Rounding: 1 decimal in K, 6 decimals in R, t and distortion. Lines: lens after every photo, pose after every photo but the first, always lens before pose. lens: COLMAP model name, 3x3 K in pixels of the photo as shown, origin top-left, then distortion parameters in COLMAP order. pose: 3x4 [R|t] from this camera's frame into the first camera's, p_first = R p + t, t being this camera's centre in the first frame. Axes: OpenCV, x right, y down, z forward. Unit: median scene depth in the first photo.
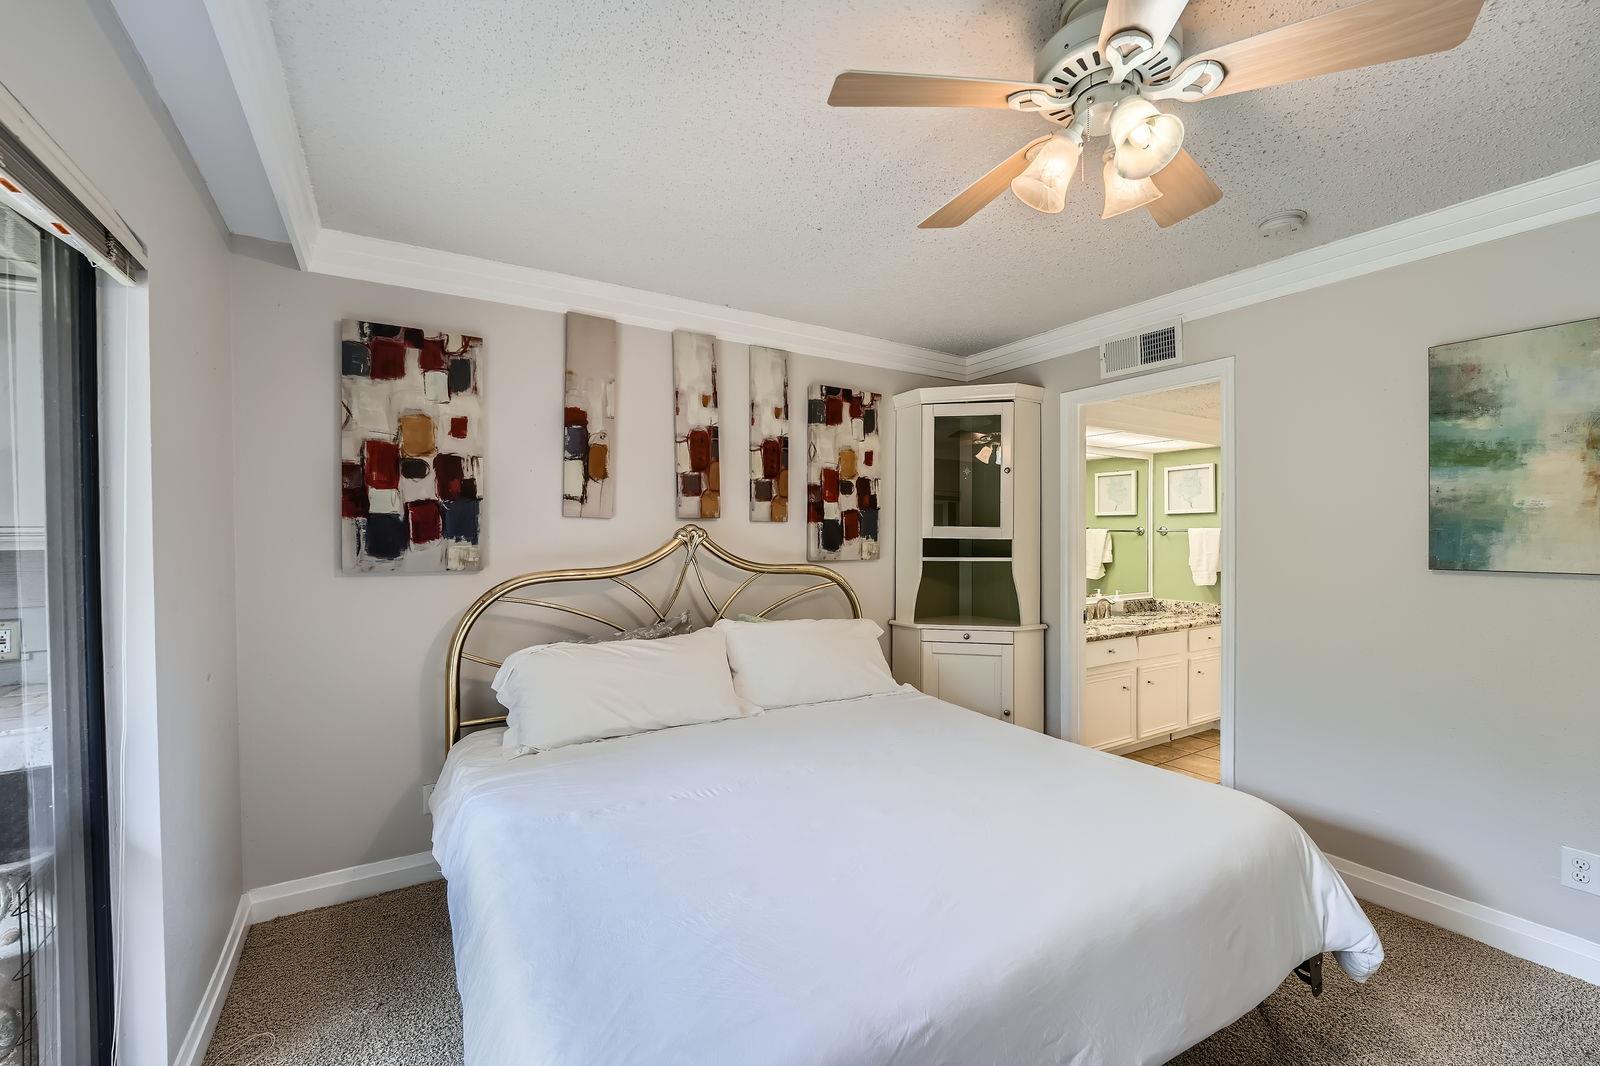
lens RADIAL K [[703.8, 0, 806.3], [0, 703.8, 546.4], [0, 0, 1]] dist [-0.002911, -0.000218]
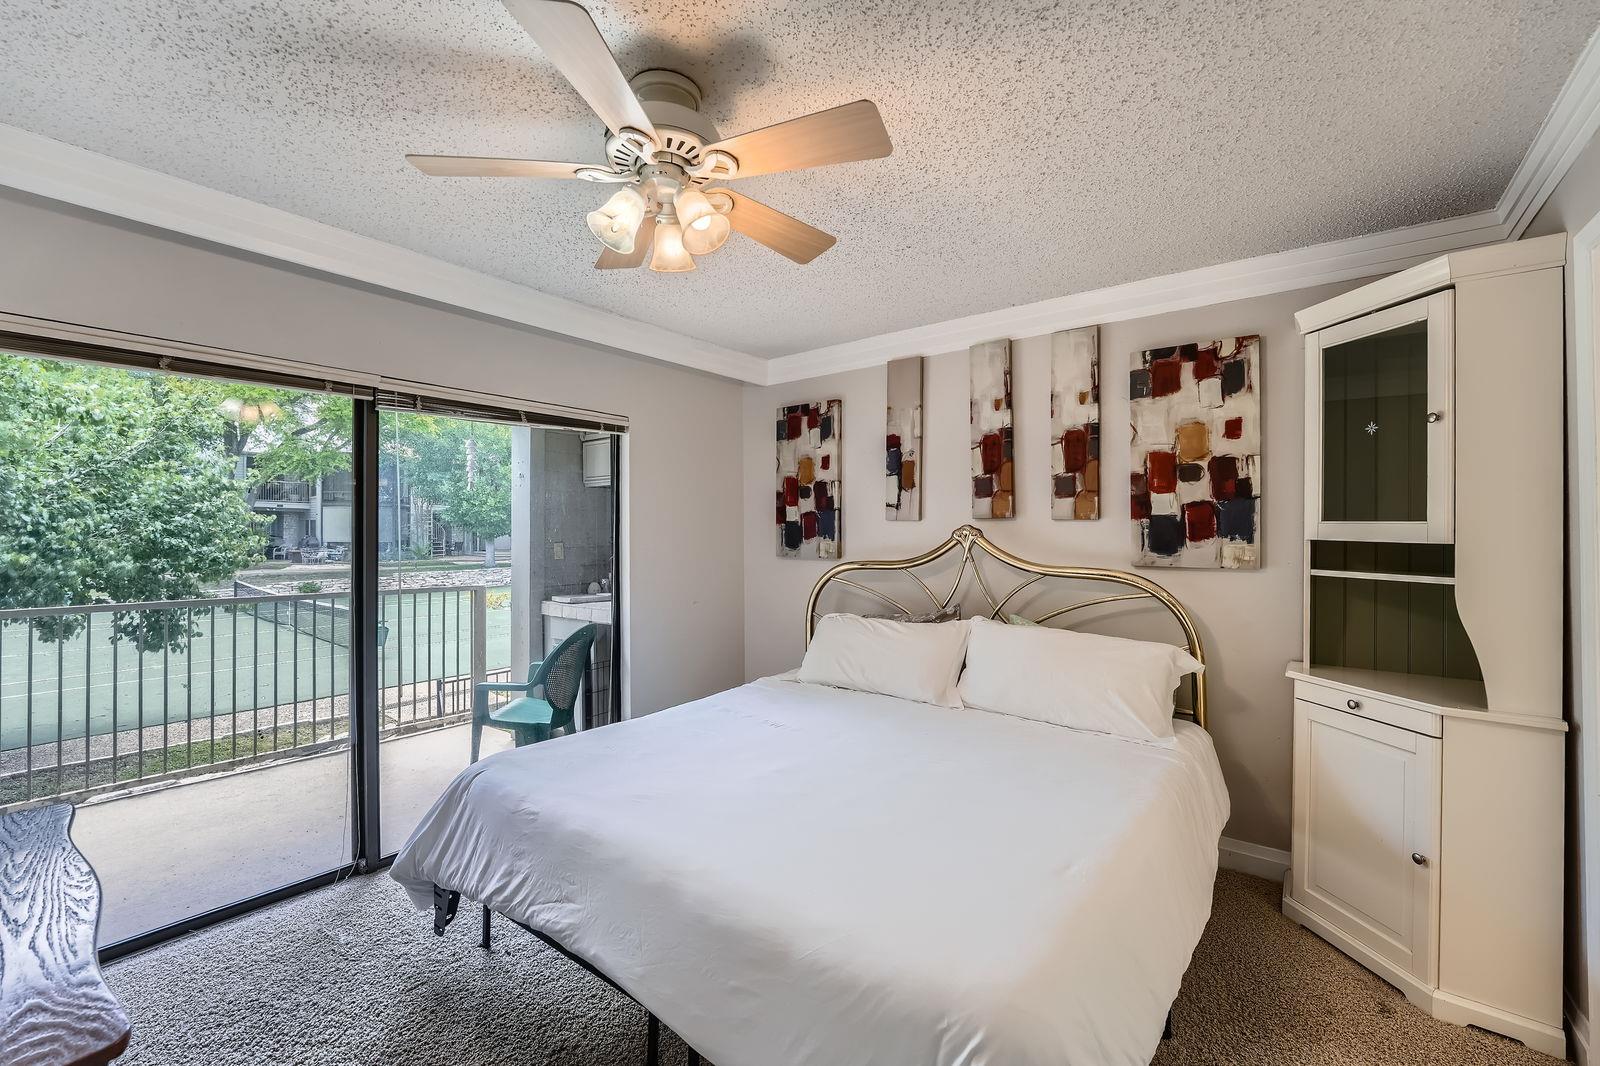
lens RADIAL K [[652.2, 0, 815.1], [0, 652.2, 544.8], [0, 0, 1]] dist [-0.025133, 0.000065]
pose [[0.319802, 0.016152, -0.947347, 0.608268], [-0.015498, 0.999810, 0.011815, -0.007234], [0.947358, 0.010904, 0.319992, 0.398538]]
